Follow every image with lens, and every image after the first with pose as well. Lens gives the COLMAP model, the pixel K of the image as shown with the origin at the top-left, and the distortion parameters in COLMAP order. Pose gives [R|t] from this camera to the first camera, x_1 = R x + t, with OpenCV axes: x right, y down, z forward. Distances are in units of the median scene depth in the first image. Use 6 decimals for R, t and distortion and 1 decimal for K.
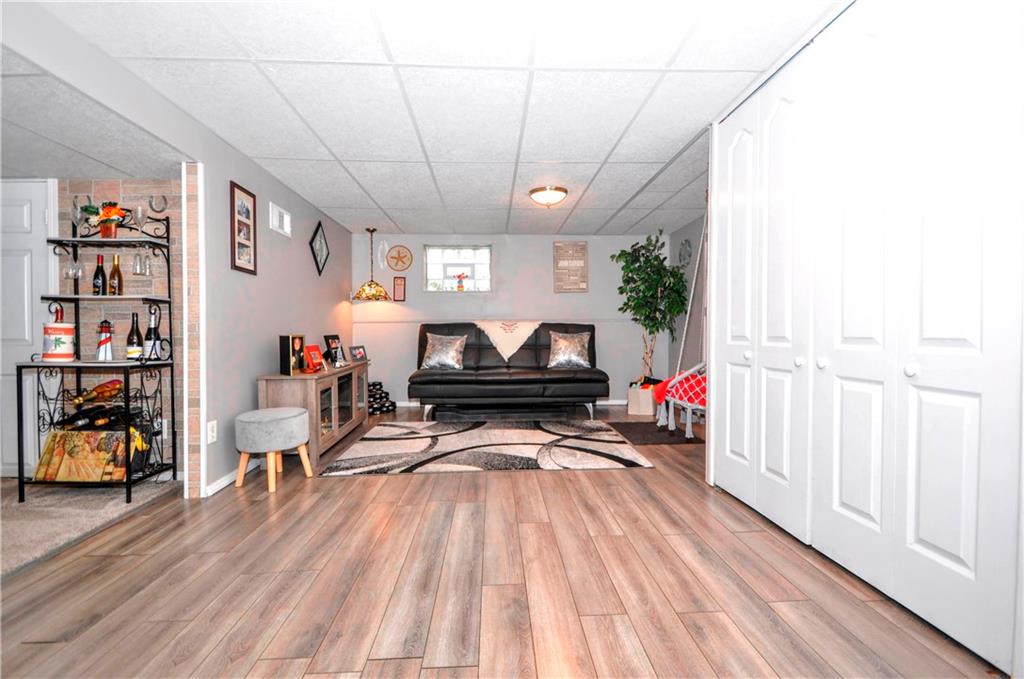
lens RADIAL K [[469.0, 0, 507.8], [0, 469.0, 343.4], [0, 0, 1]] dist [0.001089, 0.000111]
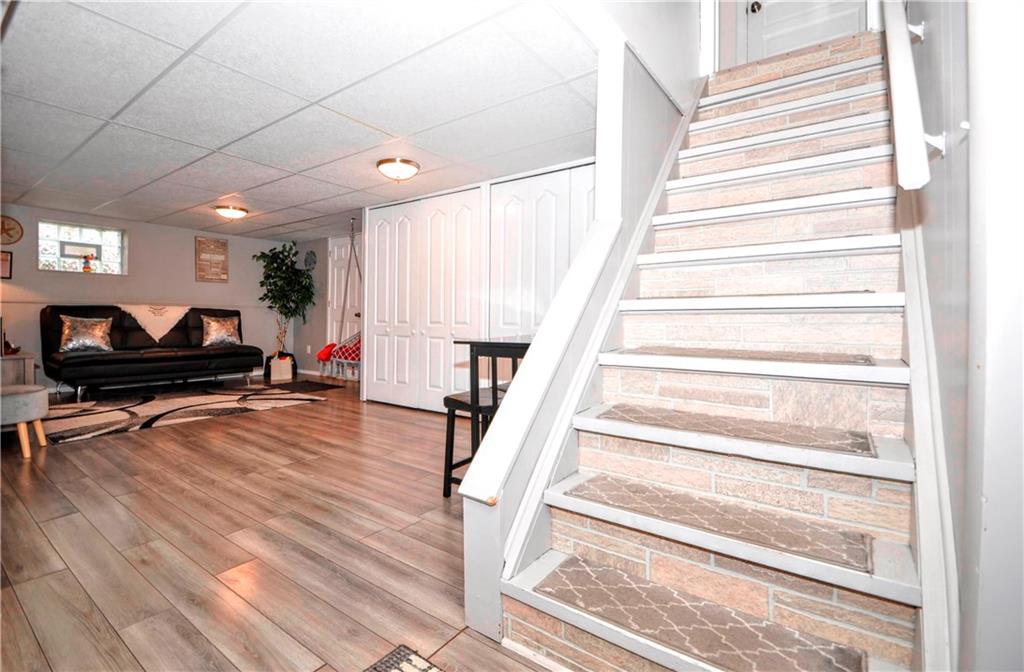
lens RADIAL K [[453.2, 0, 512.0], [0, 453.2, 336.0], [0, 0, 1]] dist [-0.000289, -0.000124]
pose [[0.606228, -0.018975, 0.795065, -0.335269], [0.004205, 0.999778, 0.020655, 0.005555], [-0.795280, -0.009179, 0.606173, -0.290126]]
